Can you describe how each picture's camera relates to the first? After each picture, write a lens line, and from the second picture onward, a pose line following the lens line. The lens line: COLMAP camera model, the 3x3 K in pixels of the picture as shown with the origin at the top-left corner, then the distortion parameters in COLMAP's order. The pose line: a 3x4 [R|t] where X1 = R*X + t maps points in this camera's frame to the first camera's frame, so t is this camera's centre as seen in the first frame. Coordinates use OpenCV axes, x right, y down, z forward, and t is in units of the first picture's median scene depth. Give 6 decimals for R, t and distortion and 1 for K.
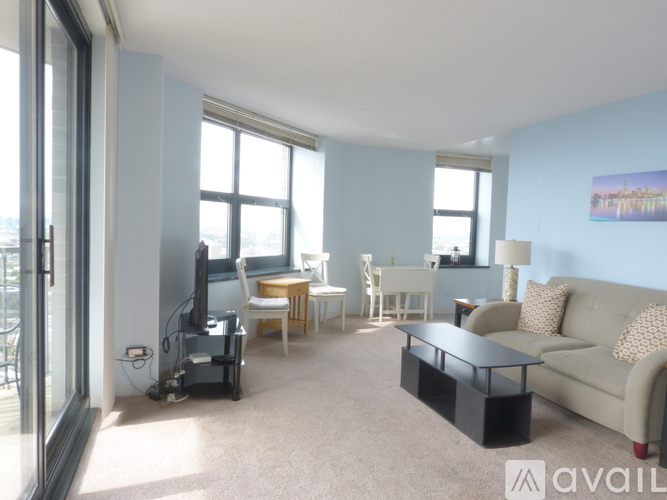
lens RADIAL K [[497.9, 0, 335.0], [0, 497.9, 252.3], [0, 0, 1]] dist [-0.030517, 0.009760]
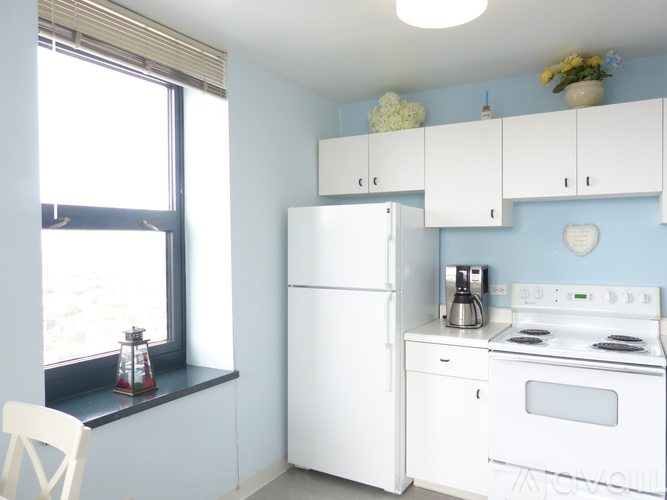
lens RADIAL K [[497.9, 0, 335.0], [0, 497.9, 252.3], [0, 0, 1]] dist [-0.030517, 0.009760]
pose [[0.756915, -0.055398, 0.651161, 0.234393], [0.065977, 0.997787, 0.008195, -0.086628], [-0.650174, 0.036759, 0.758895, 1.137217]]
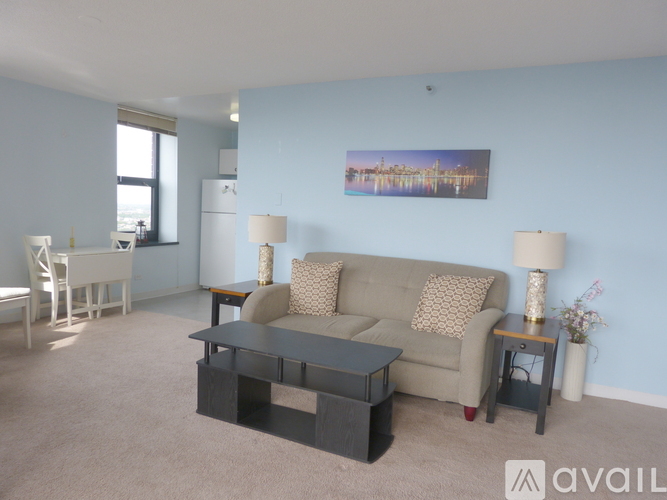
lens RADIAL K [[497.9, 0, 335.0], [0, 497.9, 252.3], [0, 0, 1]] dist [-0.030517, 0.009760]
pose [[0.706551, -0.068955, 0.704295, -0.198383], [0.023797, 0.996994, 0.073739, -0.021352], [-0.707262, -0.035340, 0.706067, 0.277996]]
